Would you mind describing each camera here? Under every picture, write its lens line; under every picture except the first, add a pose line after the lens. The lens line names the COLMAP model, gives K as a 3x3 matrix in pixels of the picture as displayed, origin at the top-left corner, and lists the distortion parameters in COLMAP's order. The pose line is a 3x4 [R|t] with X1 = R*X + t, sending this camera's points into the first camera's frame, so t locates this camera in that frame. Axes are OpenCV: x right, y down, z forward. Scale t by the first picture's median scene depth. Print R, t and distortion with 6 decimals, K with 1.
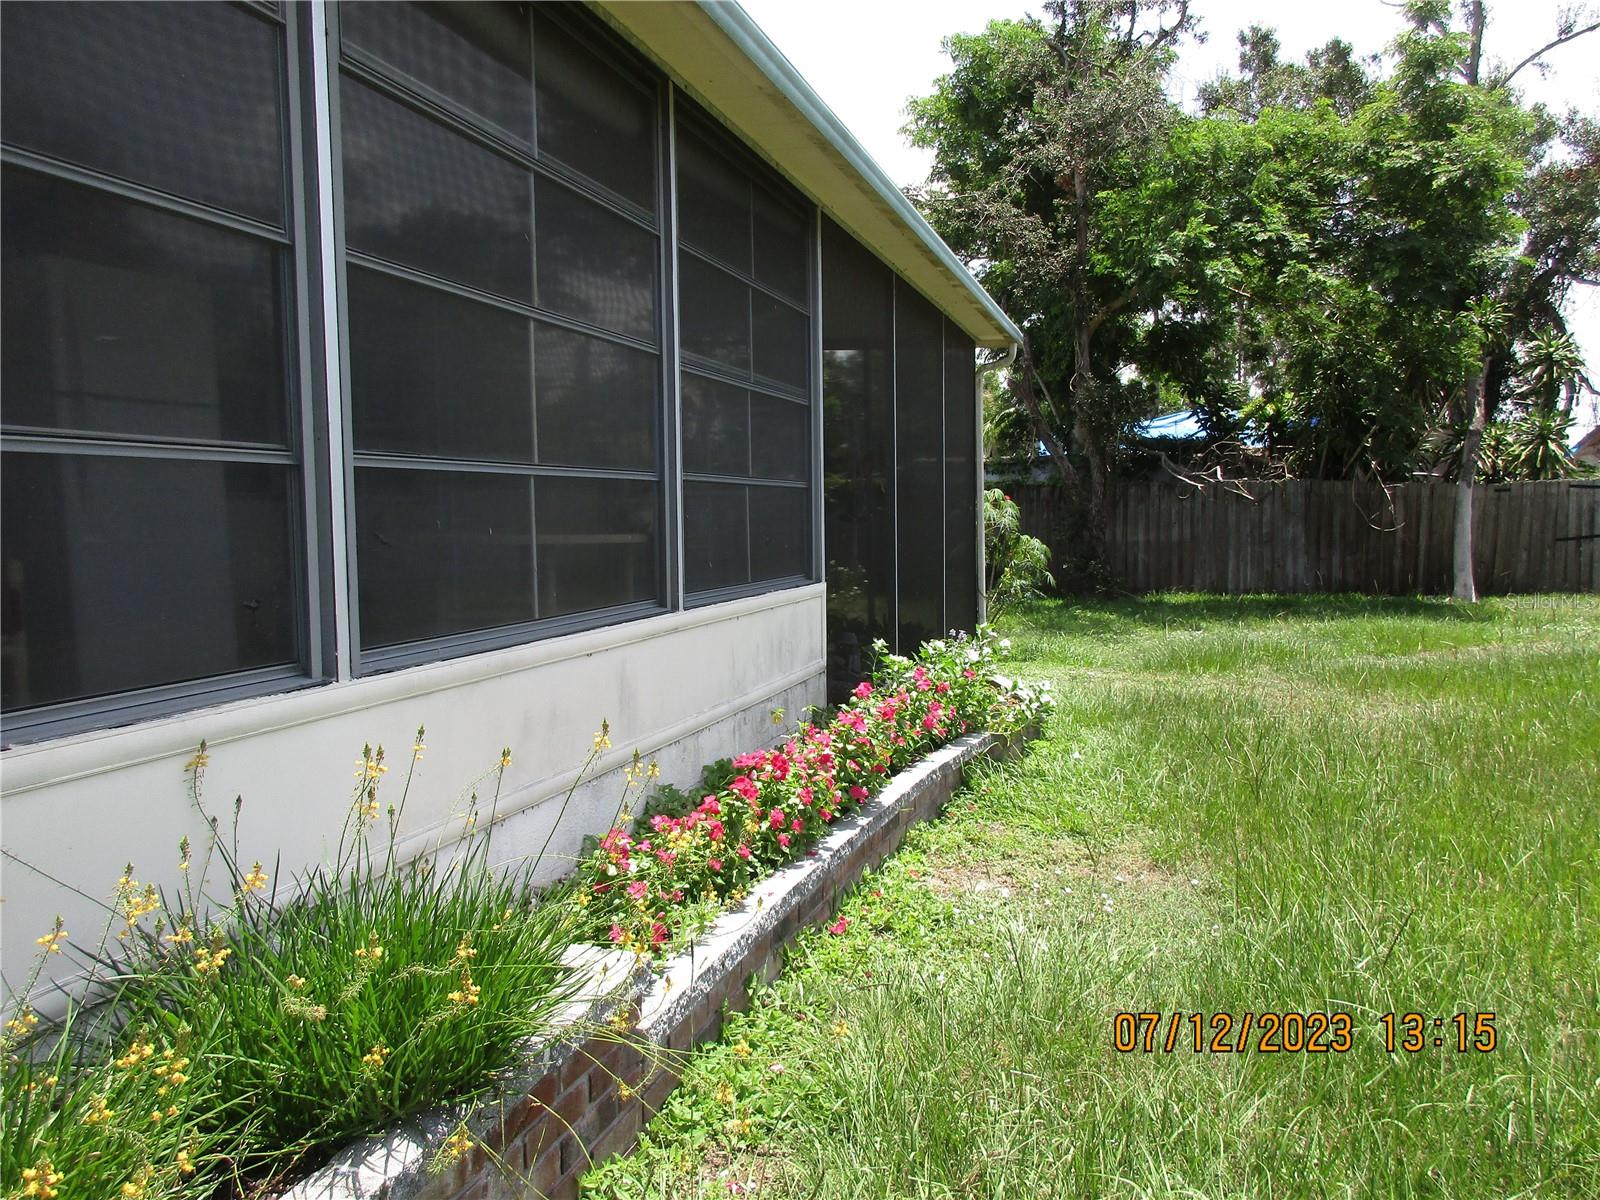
lens RADIAL K [[1190.0, 0, 801.5], [0, 1190.0, 610.5], [0, 0, 1]] dist [-0.008819, 0.006836]
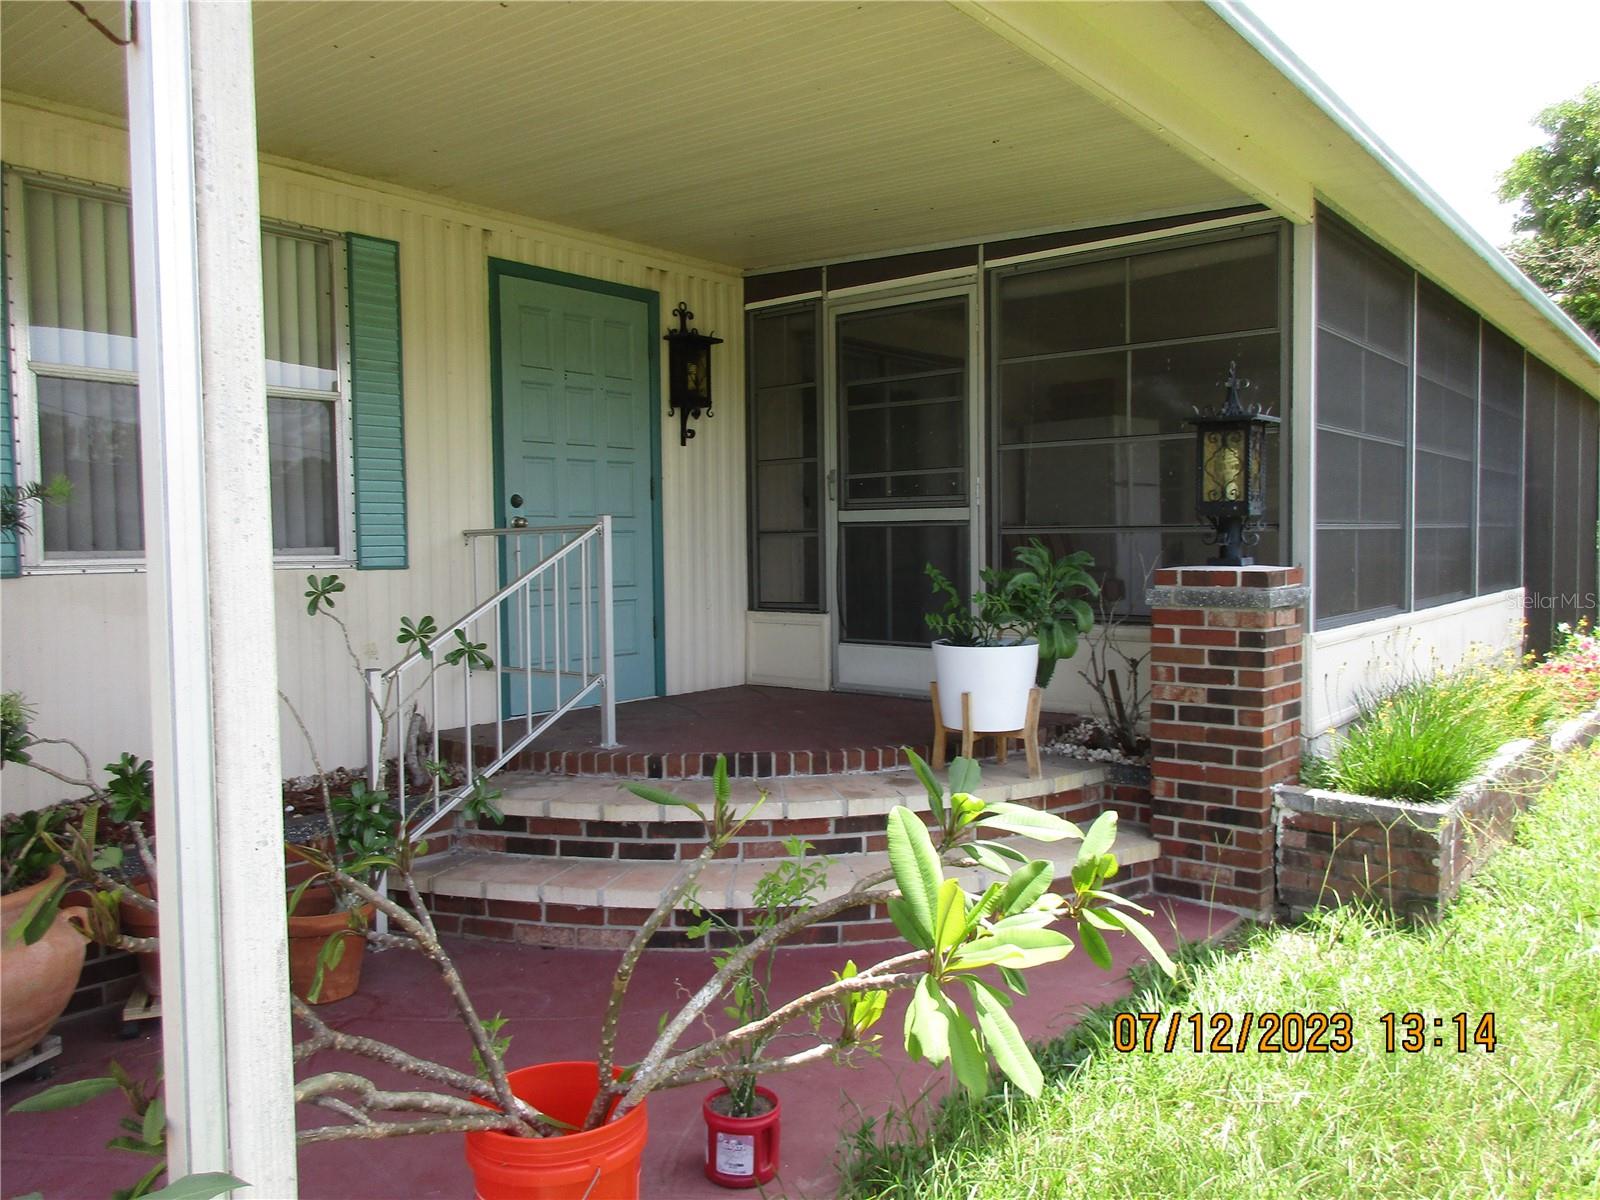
lens RADIAL K [[1190.0, 0, 795.3], [0, 1190.0, 596.7], [0, 0, 1]] dist [-0.008819, 0.006836]
pose [[0.924055, 0.017680, -0.381852, -0.086412], [-0.027961, 0.999380, -0.021392, 0.015825], [0.381237, 0.030445, 0.923976, -0.255349]]
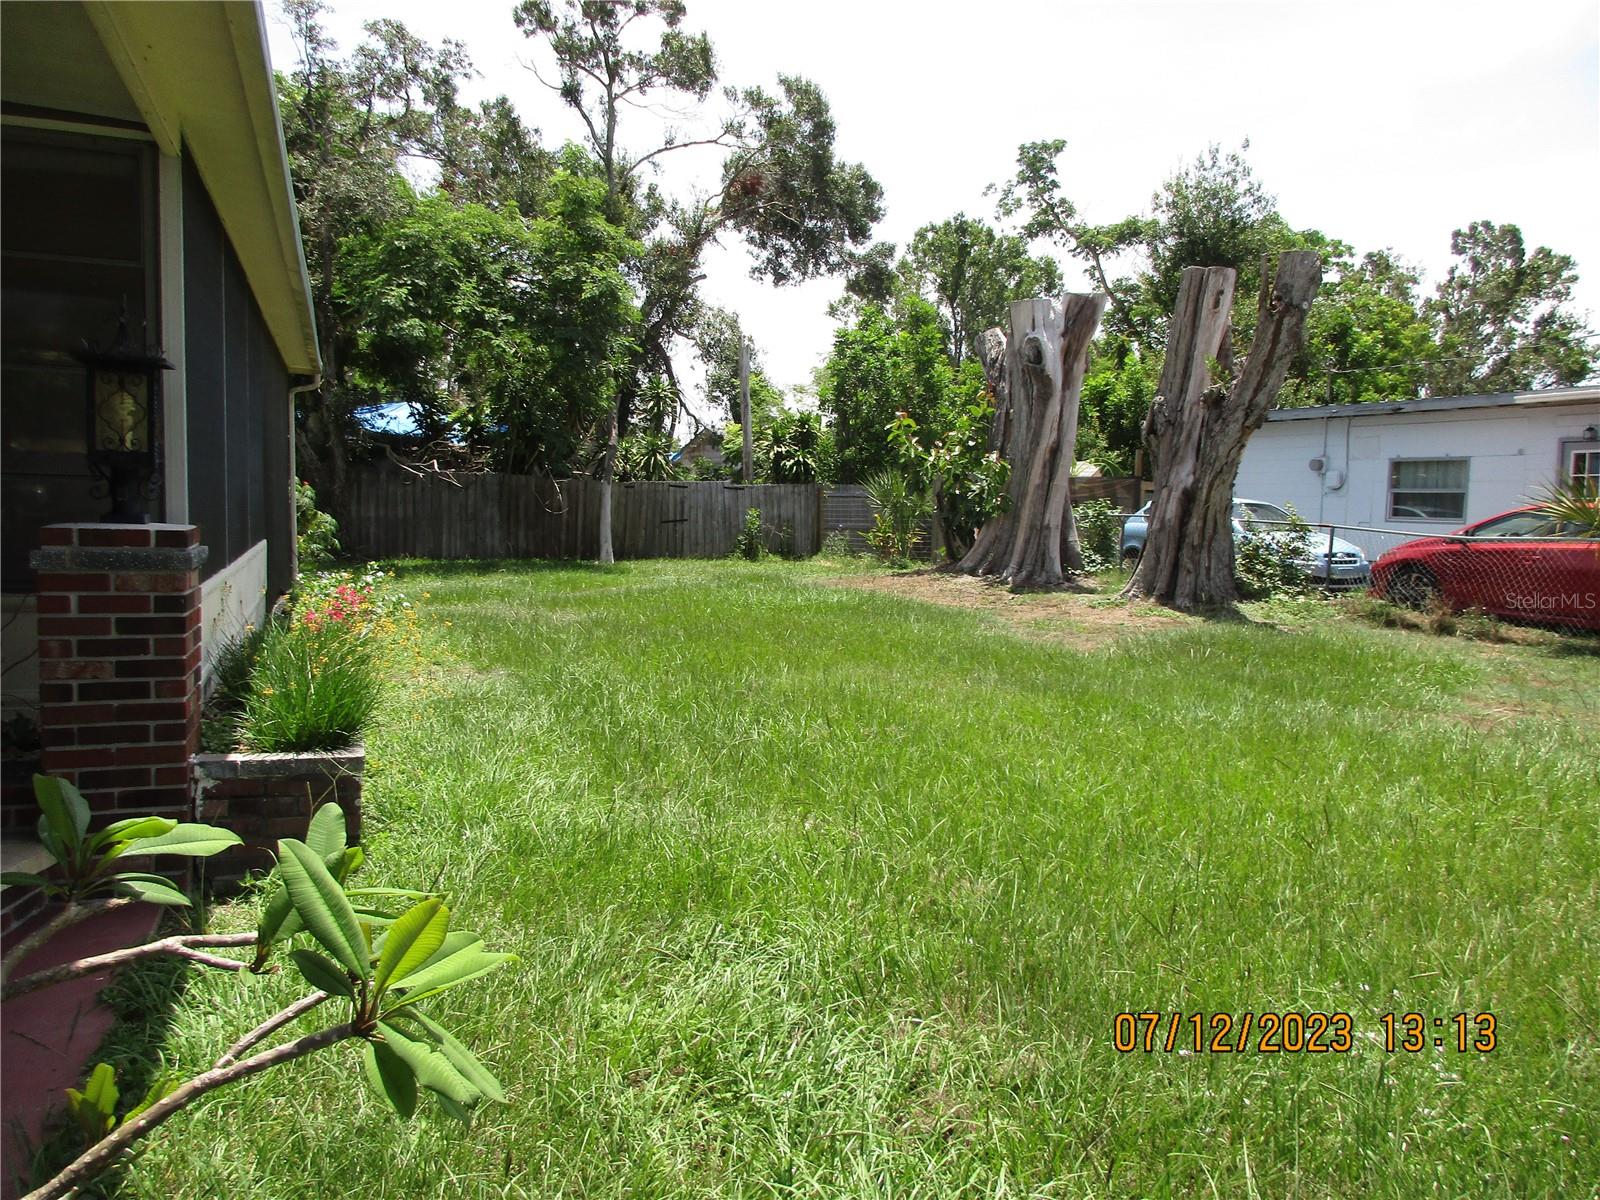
lens RADIAL K [[1190.0, 0, 811.5], [0, 1190.0, 588.4], [0, 0, 1]] dist [-0.008819, 0.006836]
pose [[0.778580, -0.016399, 0.627331, -0.136397], [0.015554, 0.999856, 0.006834, 0.014291], [-0.627353, 0.004437, 0.778722, -0.246220]]
